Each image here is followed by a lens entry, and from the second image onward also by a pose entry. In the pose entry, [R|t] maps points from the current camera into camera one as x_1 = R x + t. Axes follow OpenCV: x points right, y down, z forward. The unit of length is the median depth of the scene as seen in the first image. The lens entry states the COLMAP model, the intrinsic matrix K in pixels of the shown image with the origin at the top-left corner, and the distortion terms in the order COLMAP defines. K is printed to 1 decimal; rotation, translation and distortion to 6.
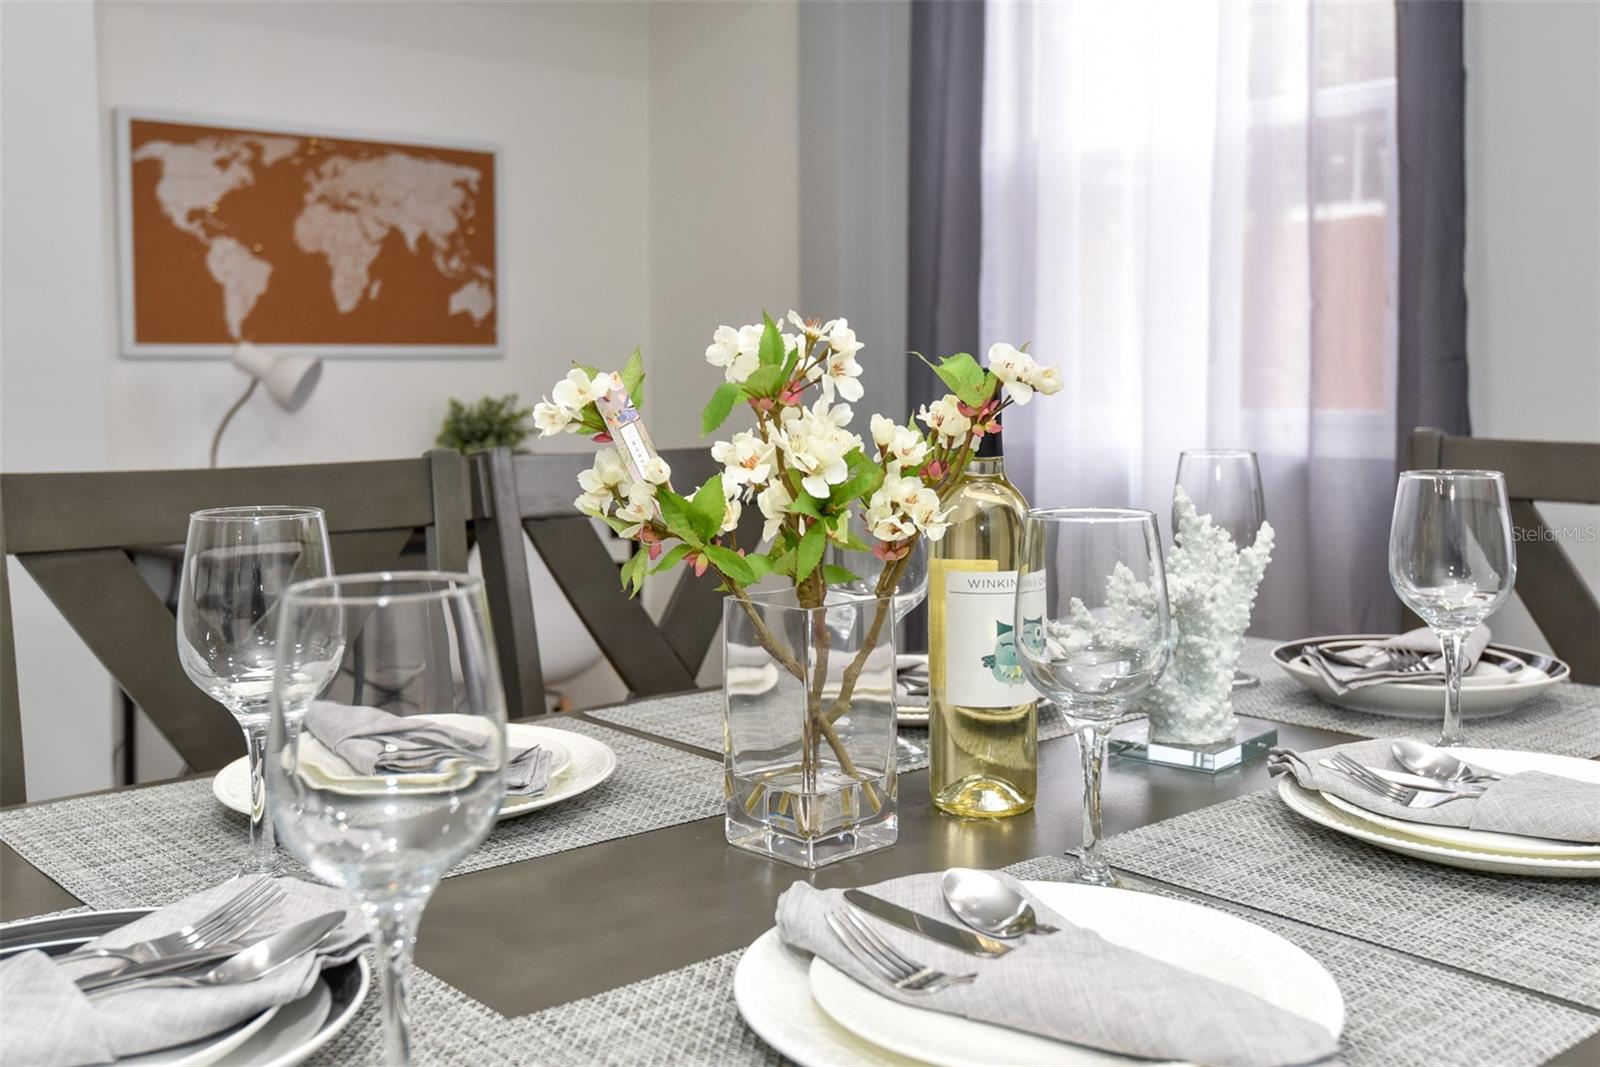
lens RADIAL K [[1614.5, 0, 834.6], [0, 1614.5, 424.7], [0, 0, 1]] dist [0.037605, 0.008029]
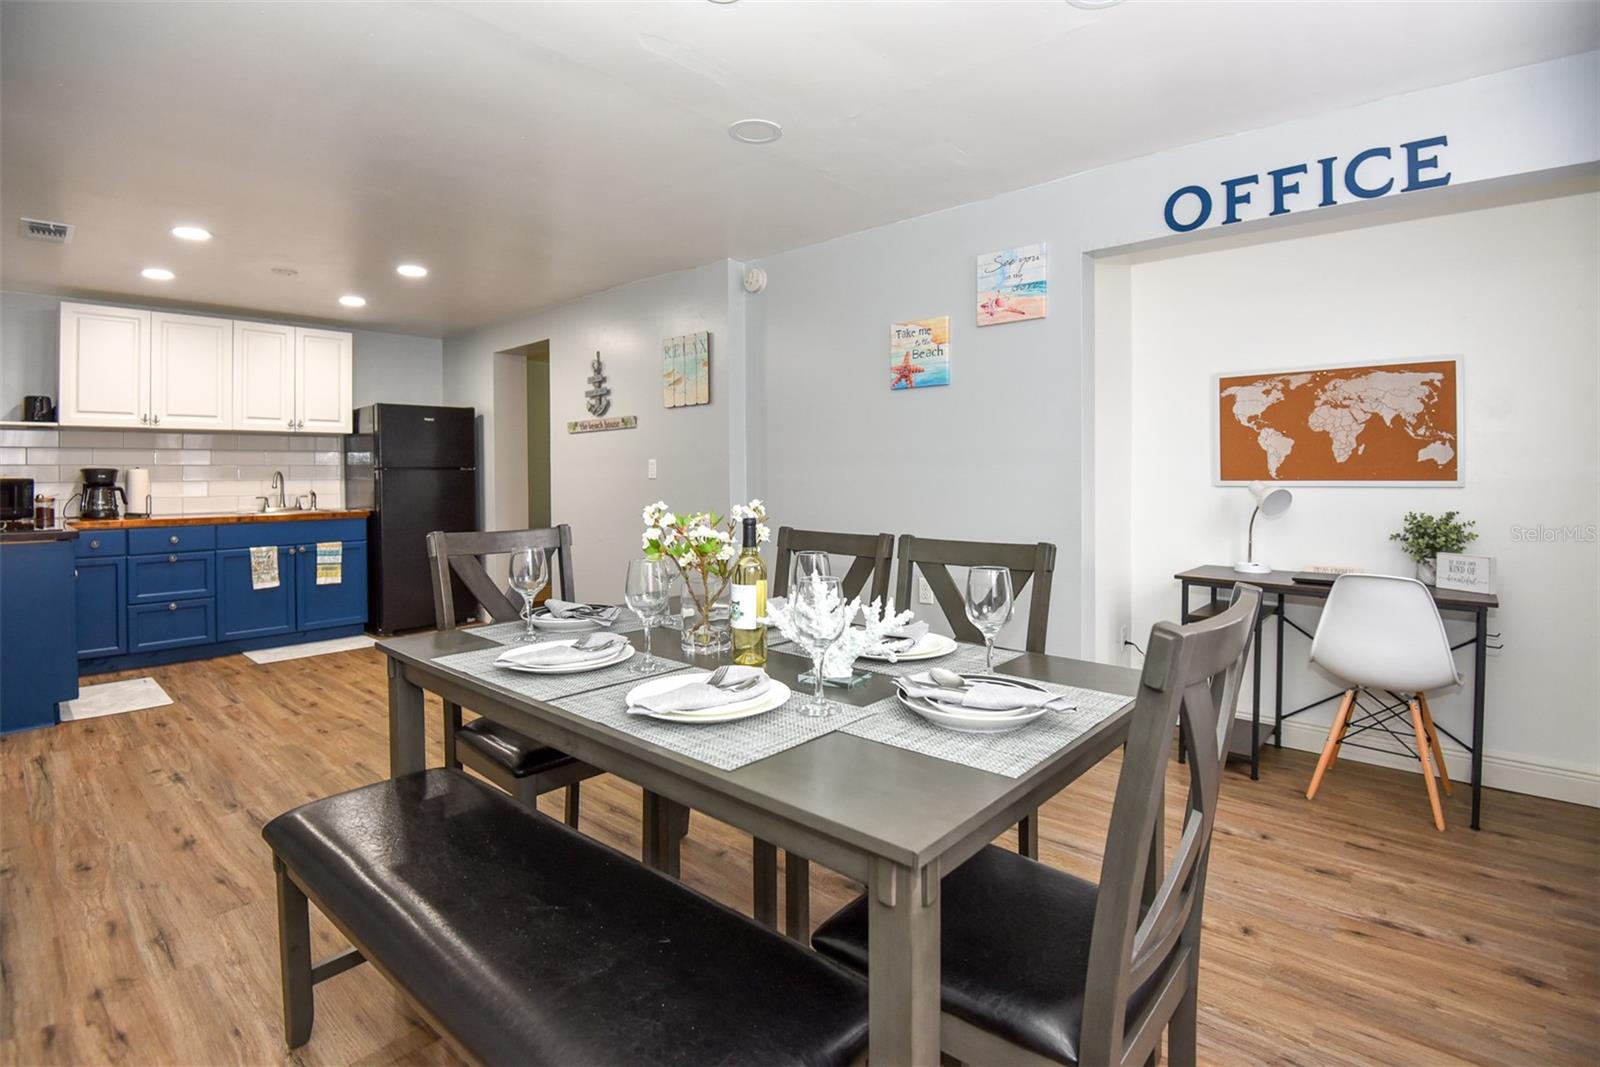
lens RADIAL K [[774.3, 0, 786.8], [0, 774.3, 481.8], [0, 0, 1]] dist [-0.030612, -0.014289]
pose [[0.105606, 0.012887, -0.994325, 0.514668], [-0.031179, 0.999467, 0.009642, -0.038502], [0.993919, 0.029983, 0.105952, 0.301682]]
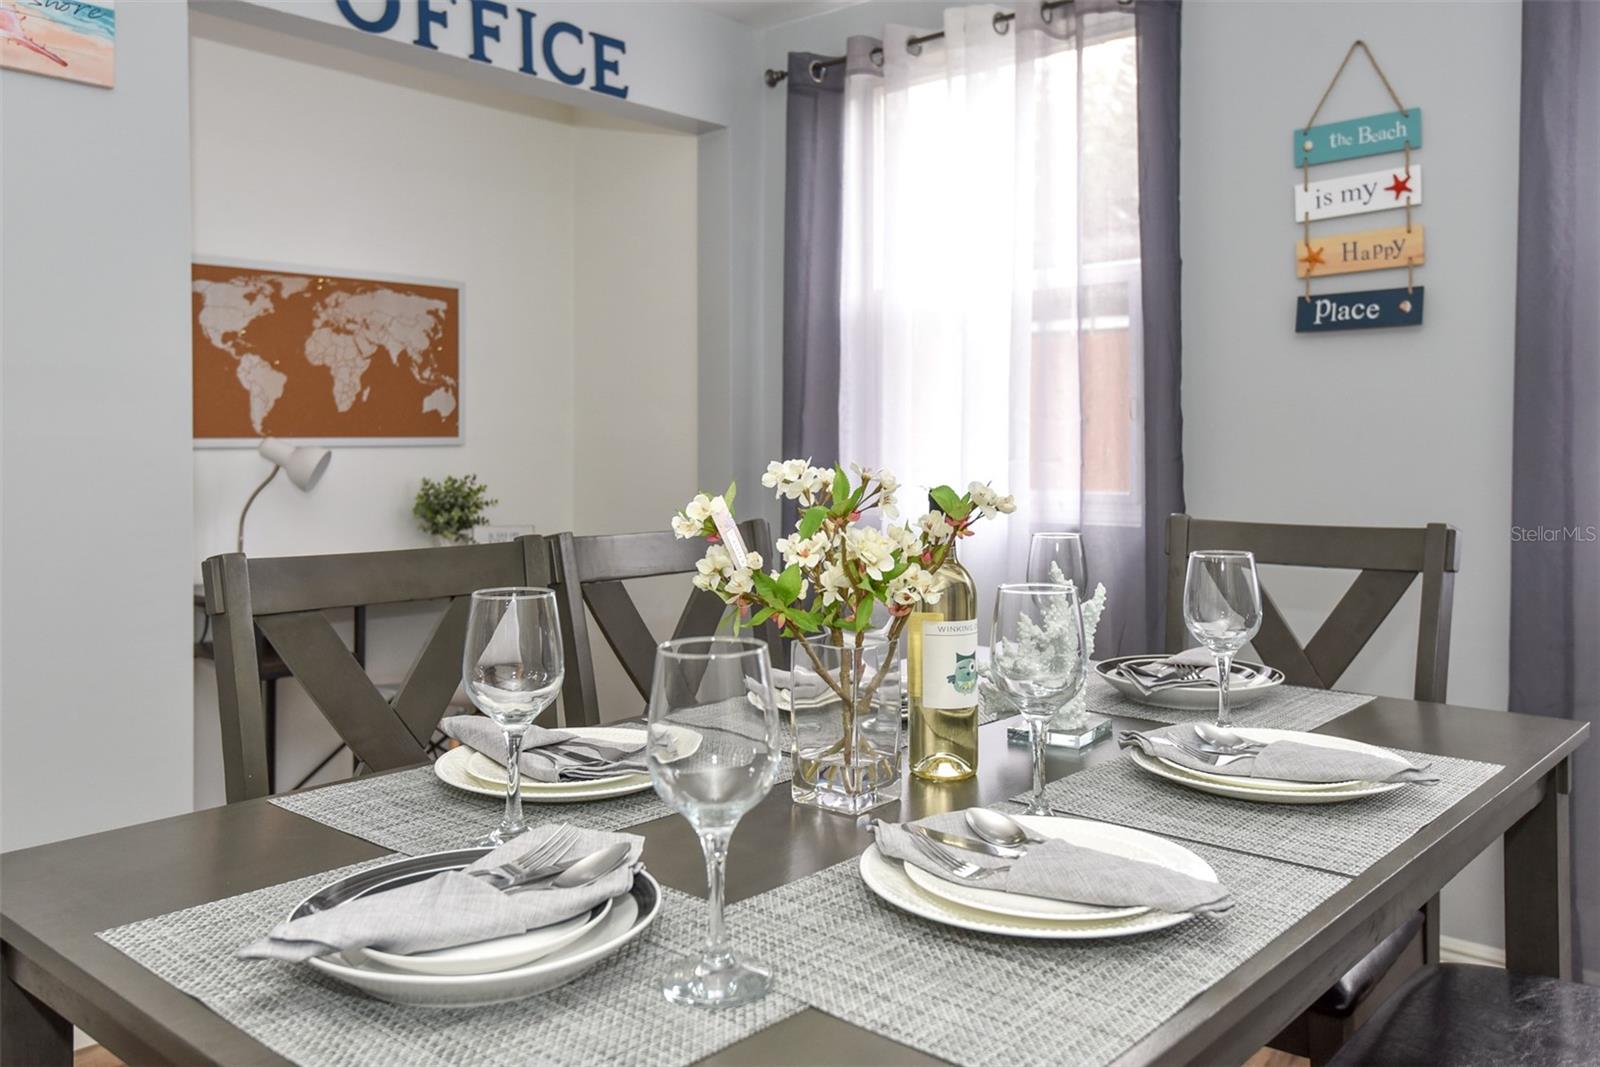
lens RADIAL K [[1293.3, 0, 823.3], [0, 1293.3, 442.8], [0, 0, 1]] dist [0.034365, -0.003810]
pose [[0.991517, 0.003654, 0.129924, -0.061323], [0.000332, 0.999530, -0.030641, -0.013908], [-0.129975, 0.030424, 0.991050, -0.073673]]
